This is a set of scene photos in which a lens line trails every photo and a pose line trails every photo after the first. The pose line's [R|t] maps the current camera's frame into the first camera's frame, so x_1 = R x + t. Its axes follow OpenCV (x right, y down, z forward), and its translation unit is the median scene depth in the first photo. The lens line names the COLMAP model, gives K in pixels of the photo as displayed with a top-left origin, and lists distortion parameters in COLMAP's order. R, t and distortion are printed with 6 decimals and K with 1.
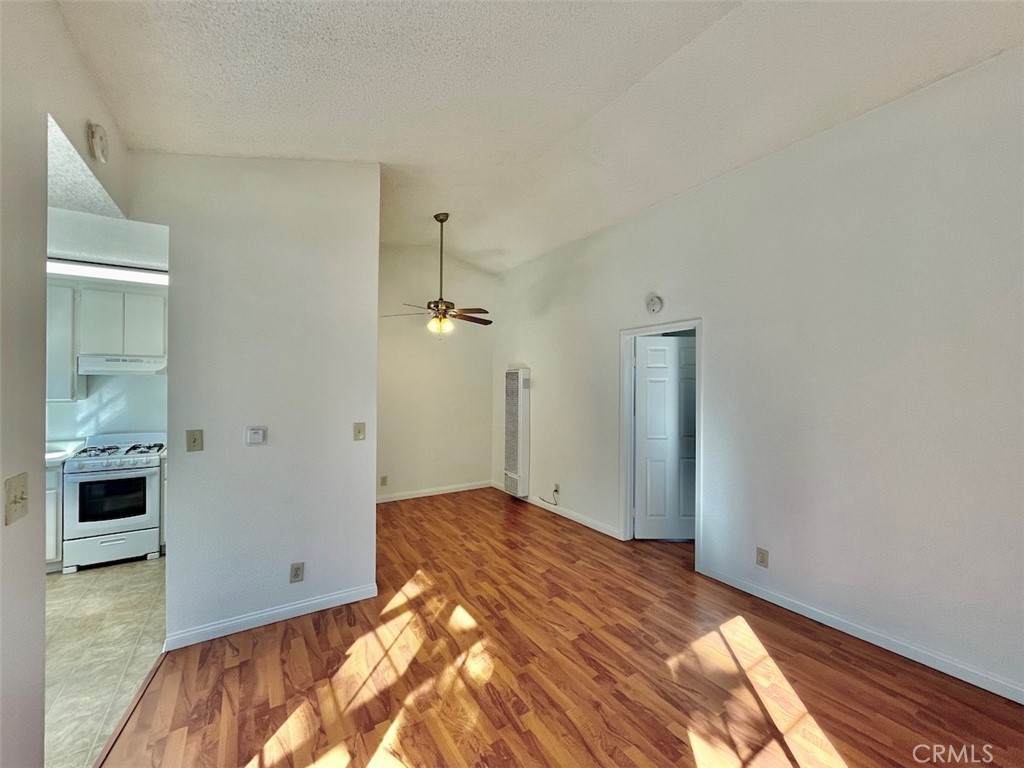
lens RADIAL K [[414.3, 0, 512.0], [0, 414.3, 384.0], [0, 0, 1]] dist [-0.002341, -0.000136]
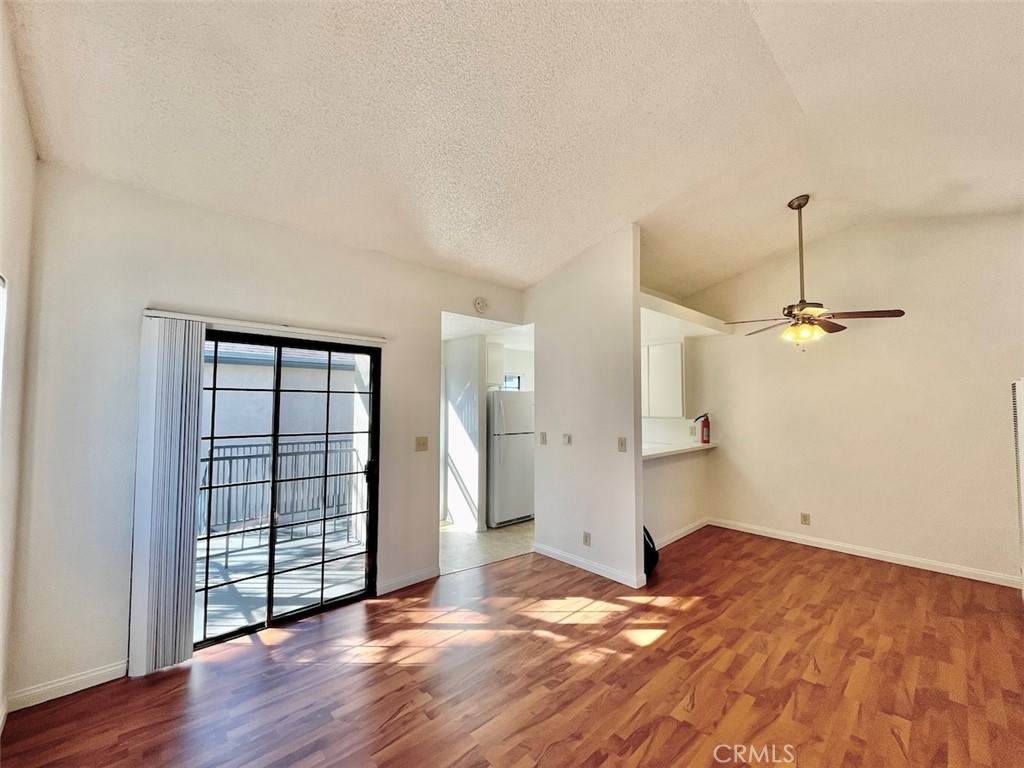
lens RADIAL K [[414.3, 0, 512.0], [0, 414.3, 384.0], [0, 0, 1]] dist [-0.002341, -0.000136]
pose [[0.177085, -0.050083, -0.982920, 0.654141], [0.000618, 0.998710, -0.050777, -0.003207], [0.984195, 0.008384, 0.176888, 0.371783]]
